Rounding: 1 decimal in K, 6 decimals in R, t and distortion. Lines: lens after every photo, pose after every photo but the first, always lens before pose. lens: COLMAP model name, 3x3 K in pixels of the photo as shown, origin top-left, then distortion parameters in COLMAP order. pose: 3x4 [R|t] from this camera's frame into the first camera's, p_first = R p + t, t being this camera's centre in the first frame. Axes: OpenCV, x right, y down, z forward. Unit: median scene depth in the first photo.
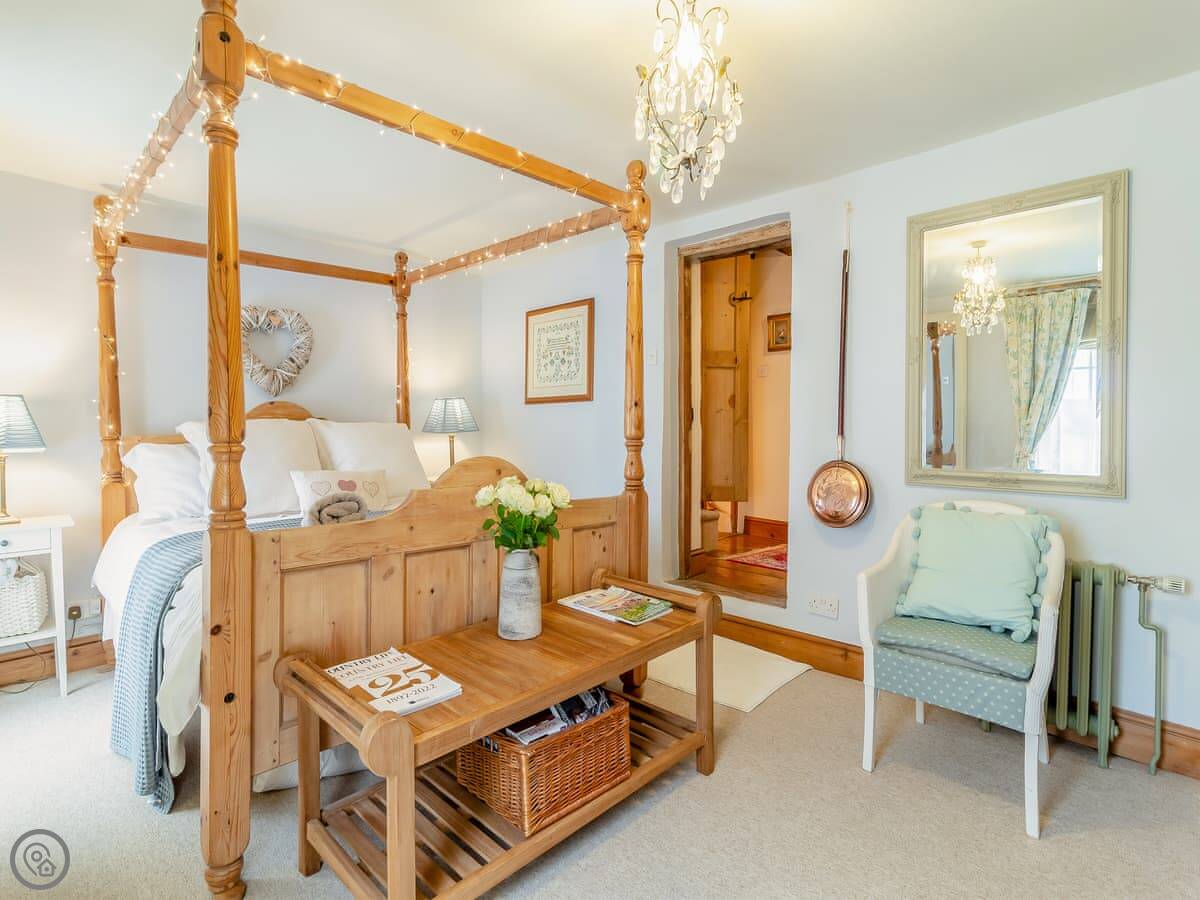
lens RADIAL K [[593.4, 0, 603.4], [0, 593.4, 424.8], [0, 0, 1]] dist [-0.000794, 0.000088]
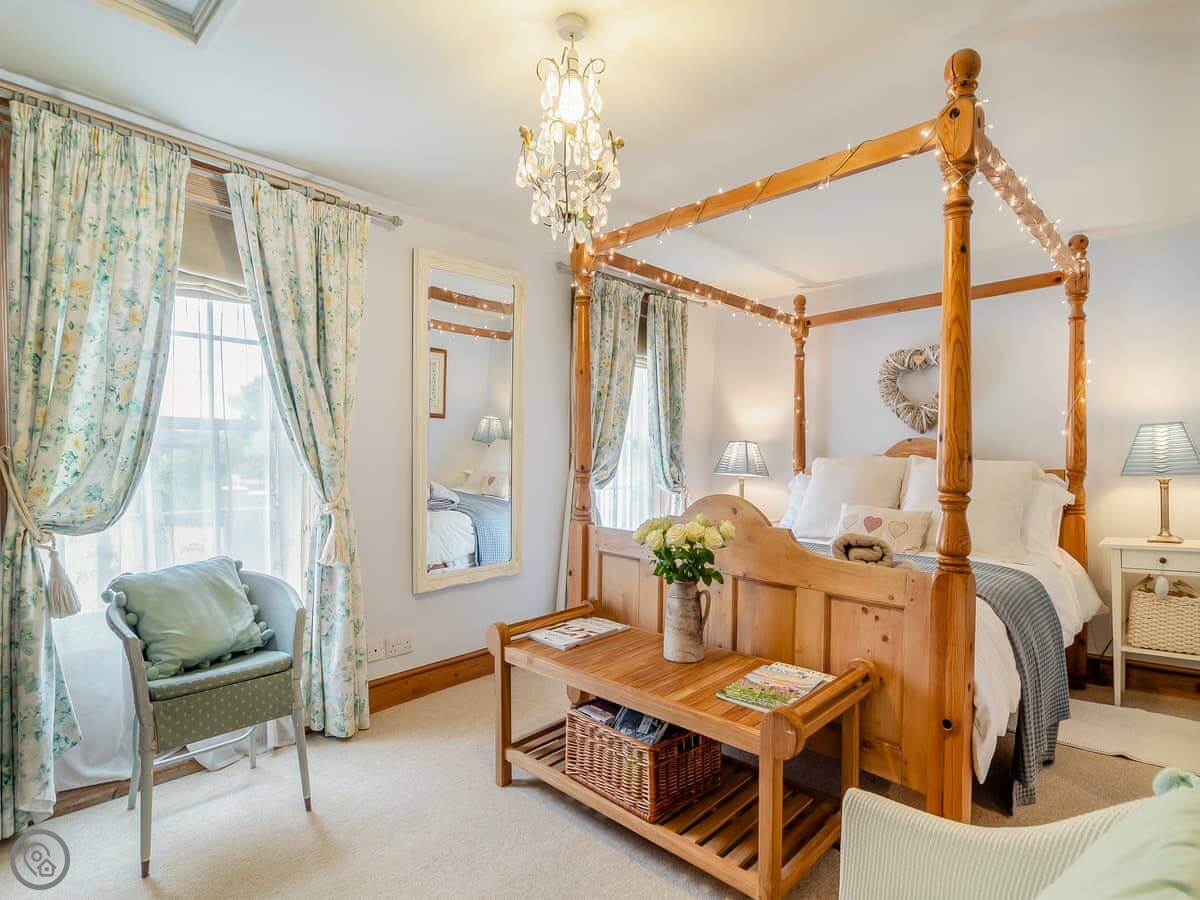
lens RADIAL K [[613.9, 0, 580.4], [0, 613.9, 443.4], [0, 0, 1]] dist [0.002343, 0.001165]
pose [[-0.009520, -0.015022, -0.999842, 0.777884], [-0.001823, 0.999886, -0.015005, -0.019863], [0.999953, 0.001680, -0.009547, 0.639100]]
